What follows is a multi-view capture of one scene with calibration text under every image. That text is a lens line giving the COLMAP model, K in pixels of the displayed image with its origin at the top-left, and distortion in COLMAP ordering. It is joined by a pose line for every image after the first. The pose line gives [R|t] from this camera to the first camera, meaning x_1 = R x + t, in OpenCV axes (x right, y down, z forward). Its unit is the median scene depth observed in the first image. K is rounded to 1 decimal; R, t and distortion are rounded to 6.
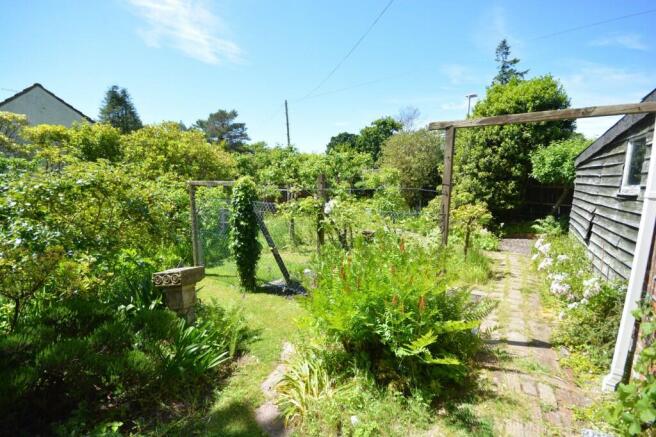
lens RADIAL K [[291.2, 0, 327.4], [0, 291.2, 217.9], [0, 0, 1]] dist [-0.000151, -0.000677]
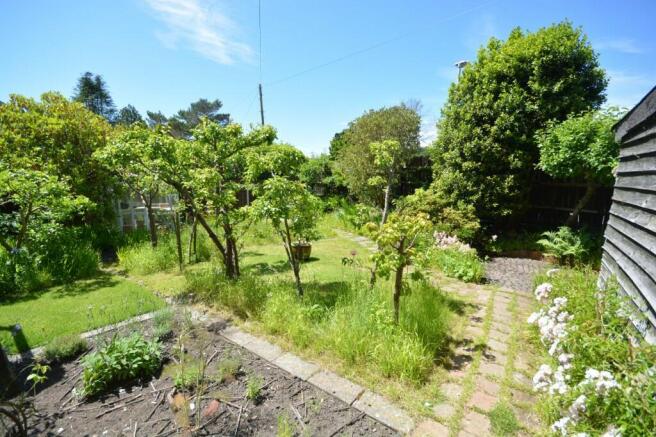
lens RADIAL K [[291.2, 0, 328.6], [0, 291.2, 218.1], [0, 0, 1]] dist [-0.000151, -0.000677]
pose [[0.999505, 0.015280, -0.027496, 0.226612], [-0.015096, 0.999862, 0.006877, -0.022688], [0.027598, -0.006459, 0.999598, 0.299259]]
